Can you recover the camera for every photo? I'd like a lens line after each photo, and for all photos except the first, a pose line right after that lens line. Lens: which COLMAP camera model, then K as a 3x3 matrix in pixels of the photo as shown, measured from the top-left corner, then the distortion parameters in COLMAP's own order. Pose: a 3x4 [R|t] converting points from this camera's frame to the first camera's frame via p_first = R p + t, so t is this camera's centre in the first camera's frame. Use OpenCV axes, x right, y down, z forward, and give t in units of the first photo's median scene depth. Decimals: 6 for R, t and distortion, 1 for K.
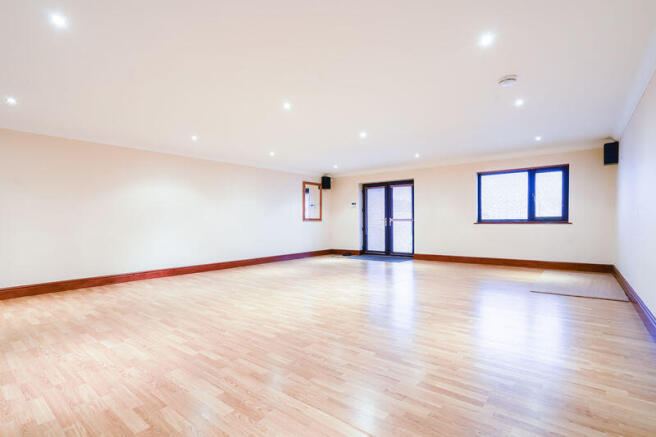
lens RADIAL K [[310.8, 0, 314.7], [0, 310.8, 225.3], [0, 0, 1]] dist [-0.018191, 0.007973]
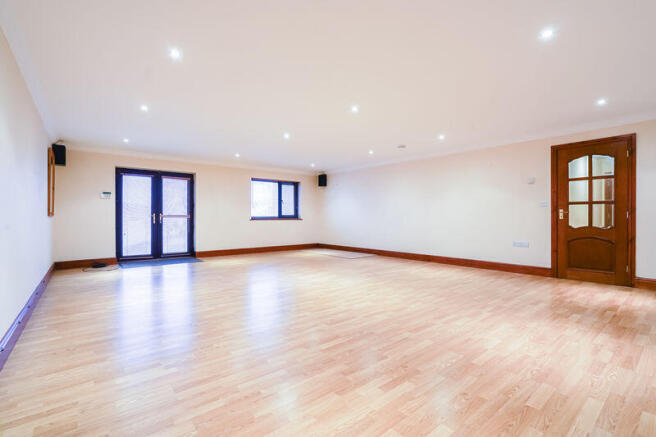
lens RADIAL K [[310.8, 0, 332.4], [0, 310.8, 214.3], [0, 0, 1]] dist [-0.018191, 0.007973]
pose [[0.176908, 0.017133, 0.984078, -1.621562], [0.012123, 0.999735, -0.019585, 0.000687], [-0.984153, 0.015395, 0.176654, 1.251950]]
